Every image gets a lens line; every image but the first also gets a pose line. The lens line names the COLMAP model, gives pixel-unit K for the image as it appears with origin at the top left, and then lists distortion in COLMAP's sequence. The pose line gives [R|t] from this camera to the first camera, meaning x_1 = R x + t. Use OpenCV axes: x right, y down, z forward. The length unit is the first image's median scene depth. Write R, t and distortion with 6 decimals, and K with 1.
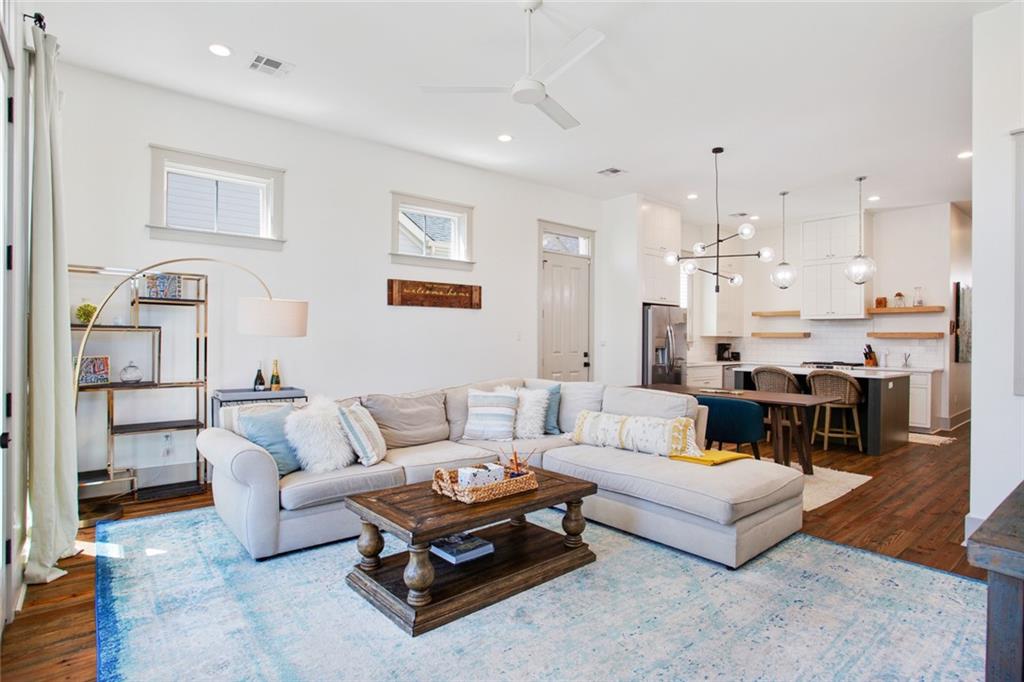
lens RADIAL K [[524.8, 0, 517.3], [0, 524.8, 341.7], [0, 0, 1]] dist [-0.029695, 0.000396]
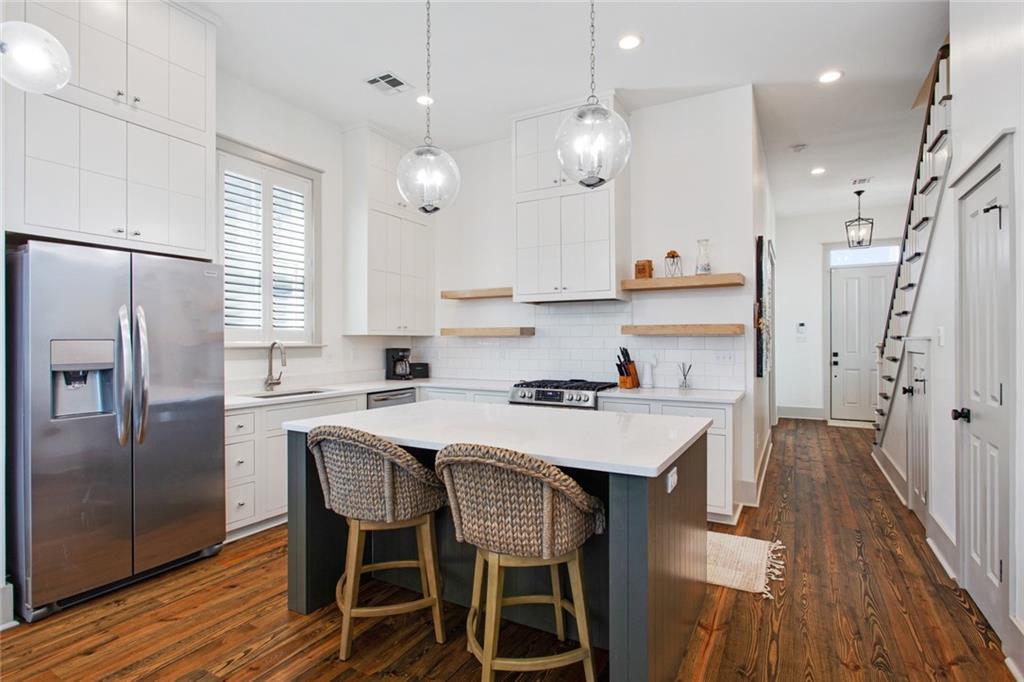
lens RADIAL K [[515.7, 0, 512.0], [0, 515.7, 341.0], [0, 0, 1]] dist [-0.013749, 0.000269]
pose [[0.935453, -0.011954, 0.353248, 0.405229], [0.012770, 0.999918, 0.000021, -0.003265], [-0.353220, 0.004491, 0.935530, 0.575542]]
